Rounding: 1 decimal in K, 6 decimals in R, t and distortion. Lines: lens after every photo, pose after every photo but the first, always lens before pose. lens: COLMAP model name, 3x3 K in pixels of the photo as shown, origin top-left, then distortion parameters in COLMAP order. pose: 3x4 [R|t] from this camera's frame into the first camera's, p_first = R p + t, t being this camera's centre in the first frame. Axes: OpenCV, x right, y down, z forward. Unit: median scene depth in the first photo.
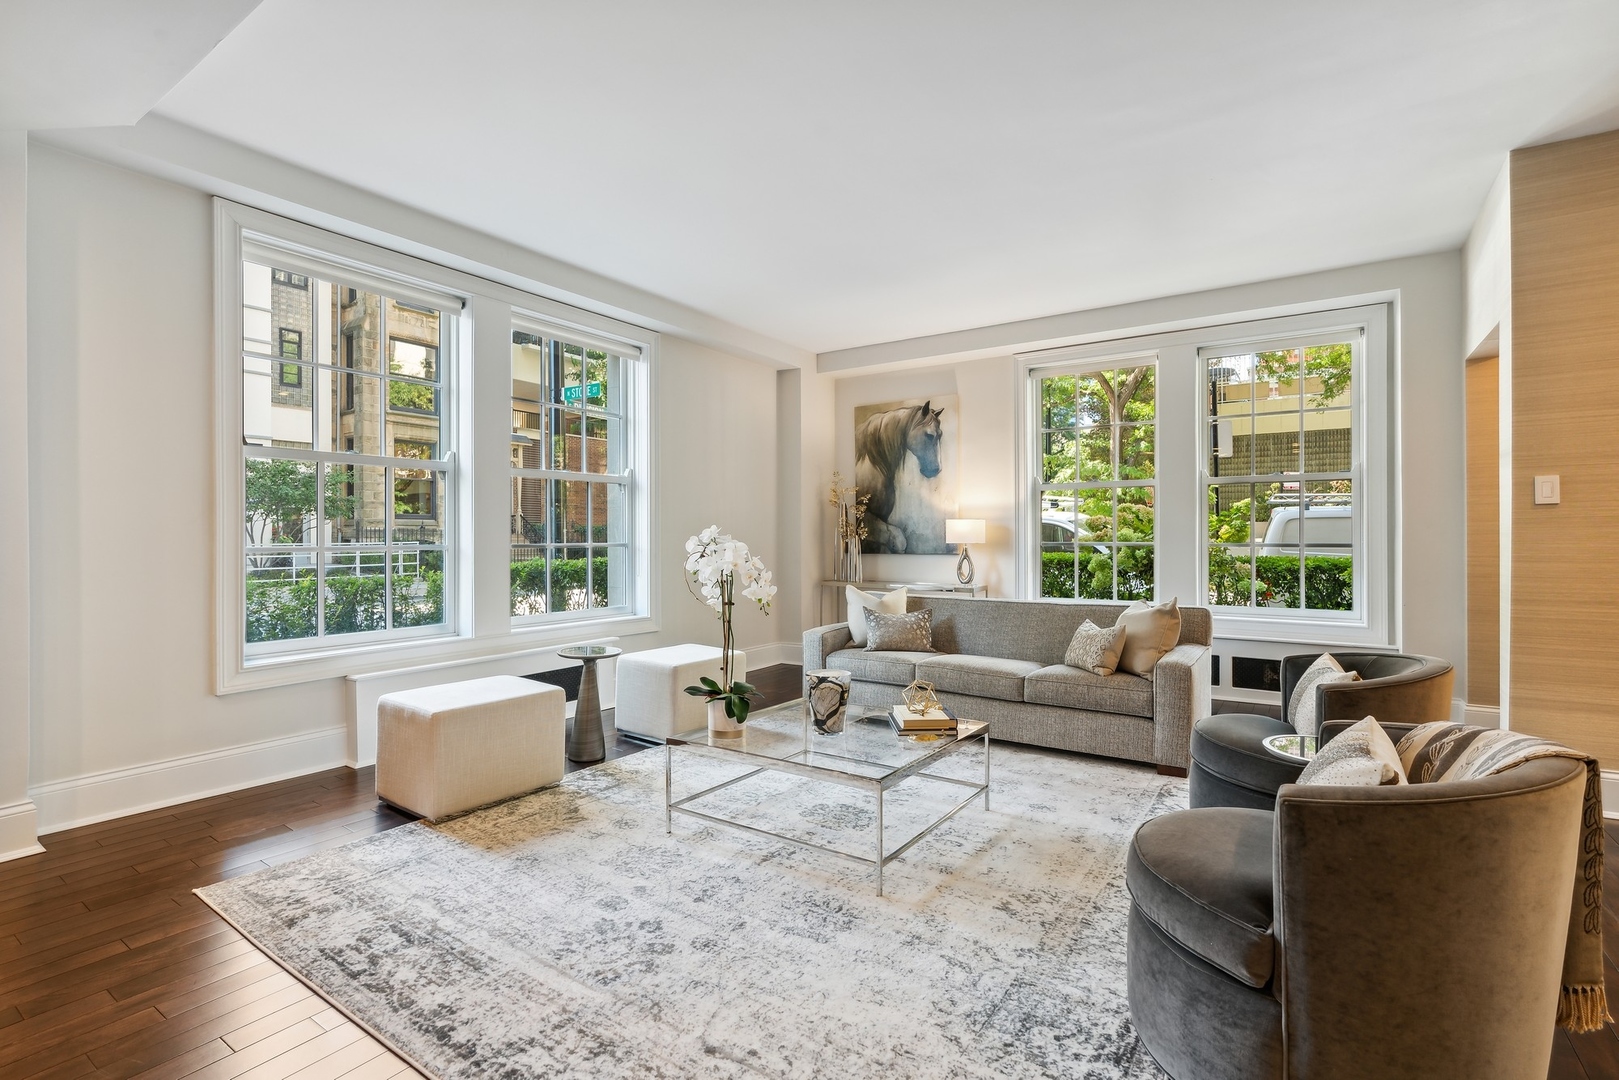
lens RADIAL K [[751.5, 0, 811.4], [0, 751.5, 541.1], [0, 0, 1]] dist [-0.003872, 0.000084]
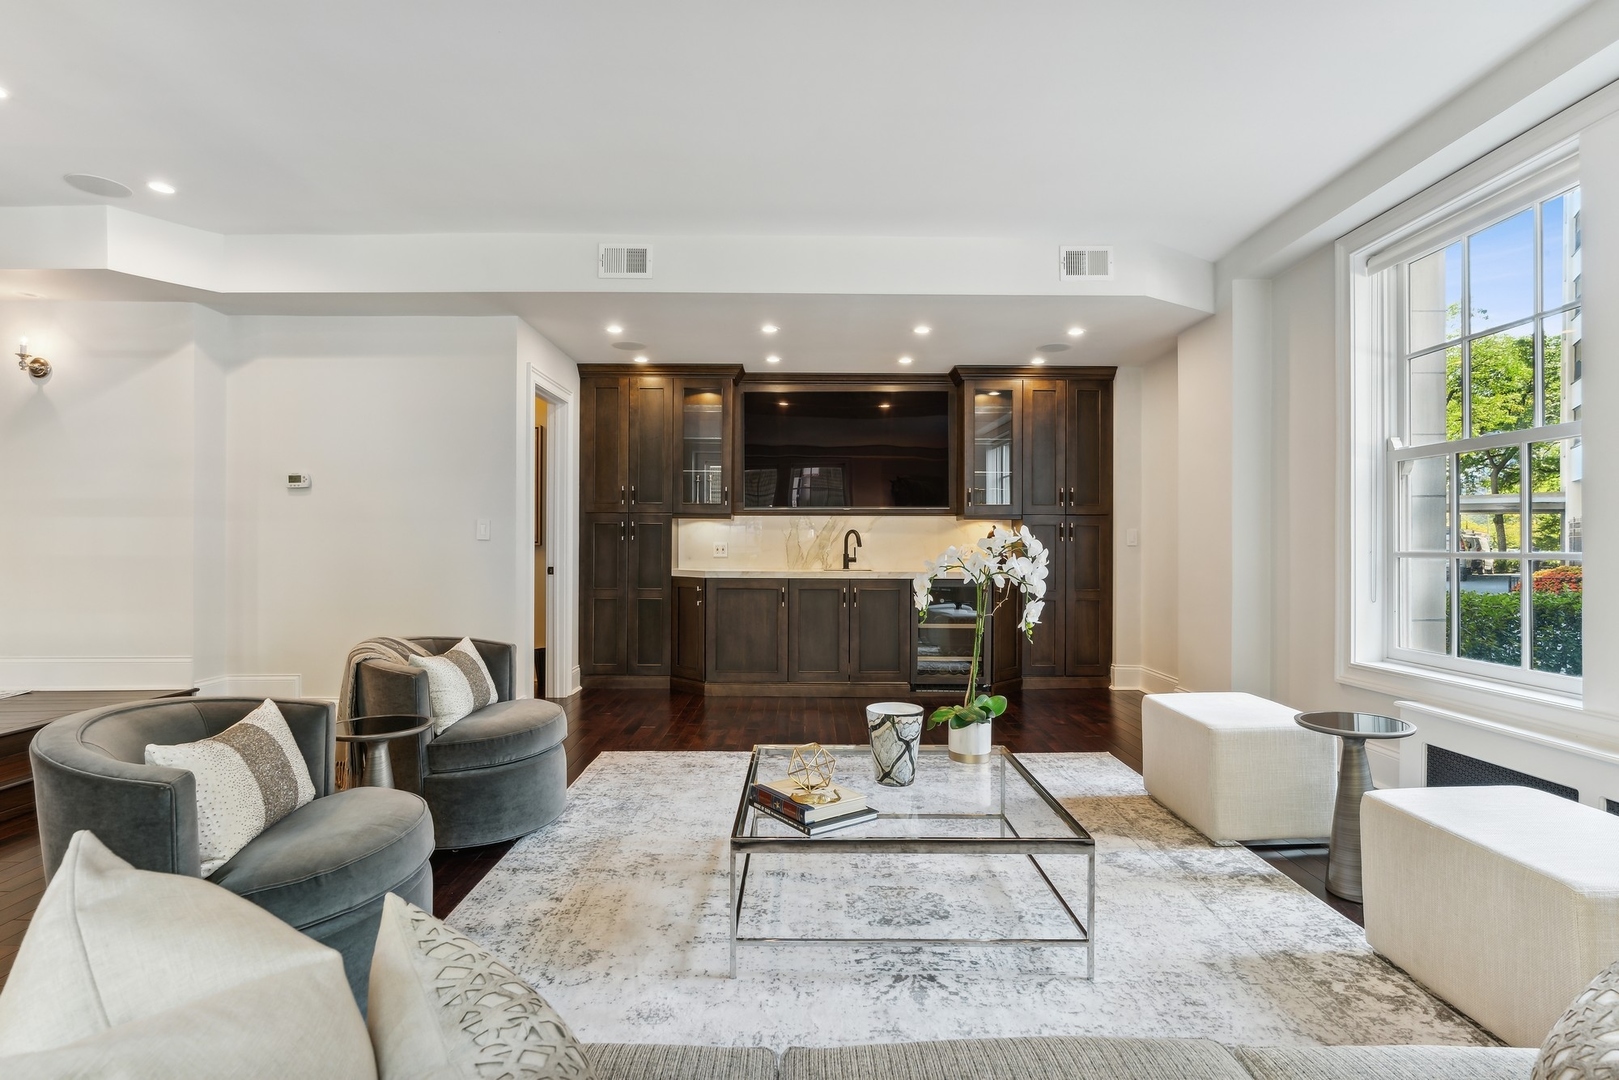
lens RADIAL K [[795.5, 0, 803.3], [0, 795.5, 541.7], [0, 0, 1]] dist [-0.020207, 0.011362]
pose [[-0.828330, -0.002781, -0.560233, 0.286607], [-0.004986, 0.999985, 0.002409, -0.002077], [0.560218, 0.004789, -0.828332, 0.814392]]
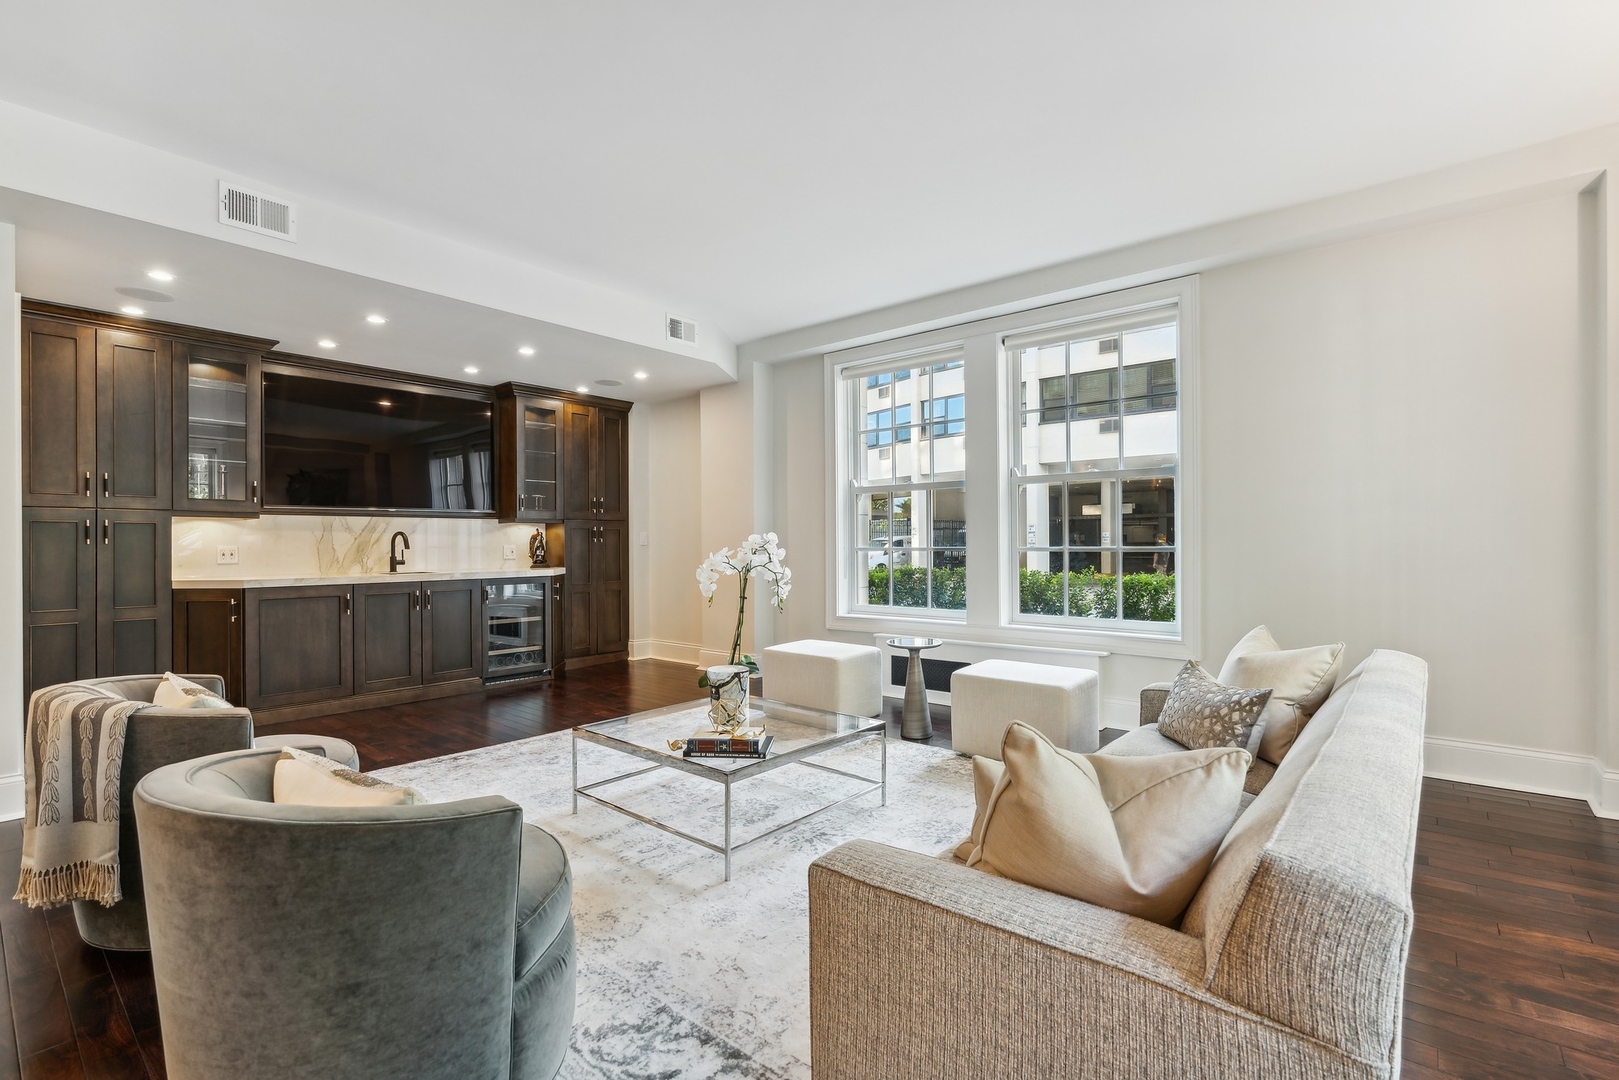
lens RADIAL K [[735.8, 0, 806.8], [0, 735.8, 538.4], [0, 0, 1]] dist [-0.003918, -0.000113]
pose [[-0.105909, -0.002818, -0.994372, 0.524894], [-0.000318, 0.999996, -0.002800, -0.004319], [0.994376, 0.000020, -0.105910, 0.605254]]
